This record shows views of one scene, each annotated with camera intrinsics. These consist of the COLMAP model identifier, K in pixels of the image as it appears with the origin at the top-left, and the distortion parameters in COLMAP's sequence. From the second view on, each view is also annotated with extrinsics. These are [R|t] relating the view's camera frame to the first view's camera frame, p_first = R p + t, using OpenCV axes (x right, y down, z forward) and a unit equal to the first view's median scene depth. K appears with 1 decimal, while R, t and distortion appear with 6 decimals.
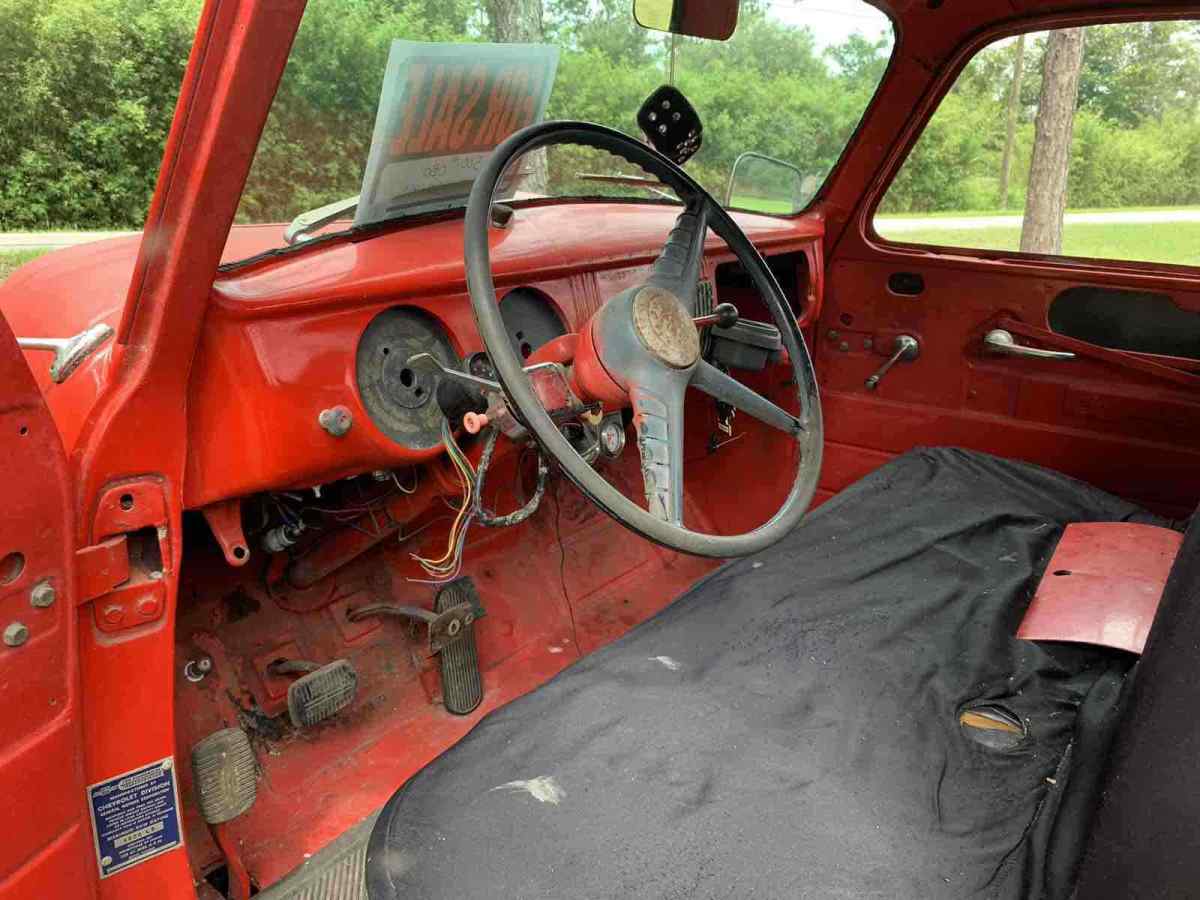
lens RADIAL K [[968.3, 0, 598.7], [0, 968.3, 422.3], [0, 0, 1]] dist [0.077457, -0.008092]
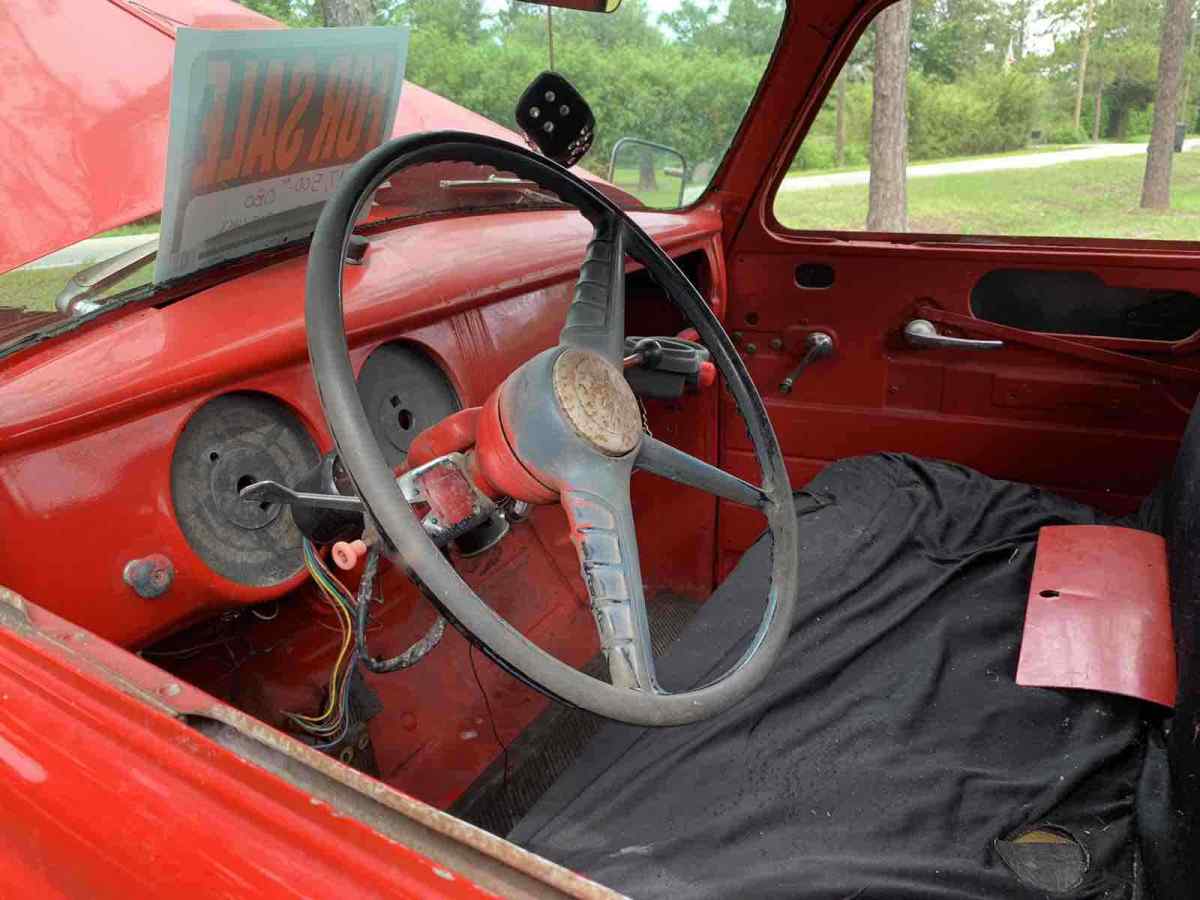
lens RADIAL K [[969.7, 0, 589.5], [0, 969.7, 413.4], [0, 0, 1]] dist [0.118998, -0.138692]
pose [[0.987671, -0.095011, 0.124418, -0.016574], [0.093212, 0.995441, 0.020219, -0.054777], [-0.125772, -0.008373, 0.992024, 0.132675]]
